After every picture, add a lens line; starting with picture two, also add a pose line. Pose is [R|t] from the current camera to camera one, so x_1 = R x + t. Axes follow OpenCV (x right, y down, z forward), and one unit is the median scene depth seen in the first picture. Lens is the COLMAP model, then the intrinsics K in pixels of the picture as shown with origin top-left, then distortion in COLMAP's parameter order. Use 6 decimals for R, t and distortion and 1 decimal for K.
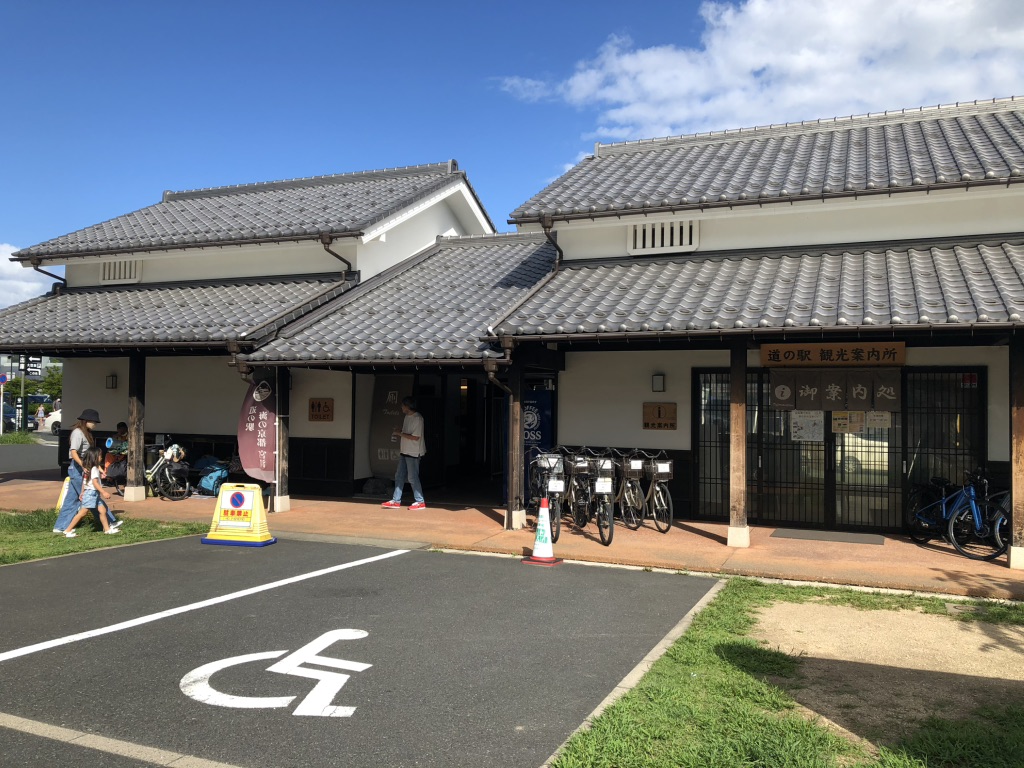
lens RADIAL K [[849.4, 0, 488.0], [0, 849.4, 373.0], [0, 0, 1]] dist [0.008871, -0.000554]
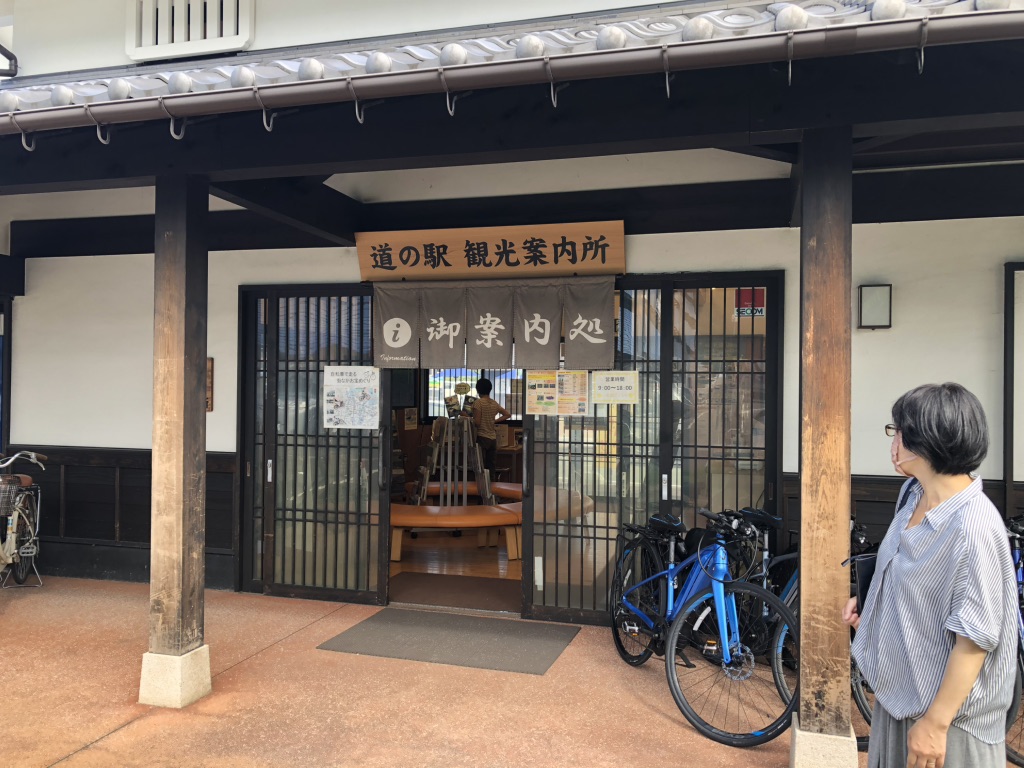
lens RADIAL K [[849.4, 0, 494.3], [0, 849.4, 379.4], [0, 0, 1]] dist [0.008871, -0.000554]
pose [[0.991910, 0.002773, 0.126913, 0.352582], [-0.005544, 0.999754, 0.021491, 0.040141], [-0.126822, -0.022020, 0.991681, 0.529930]]
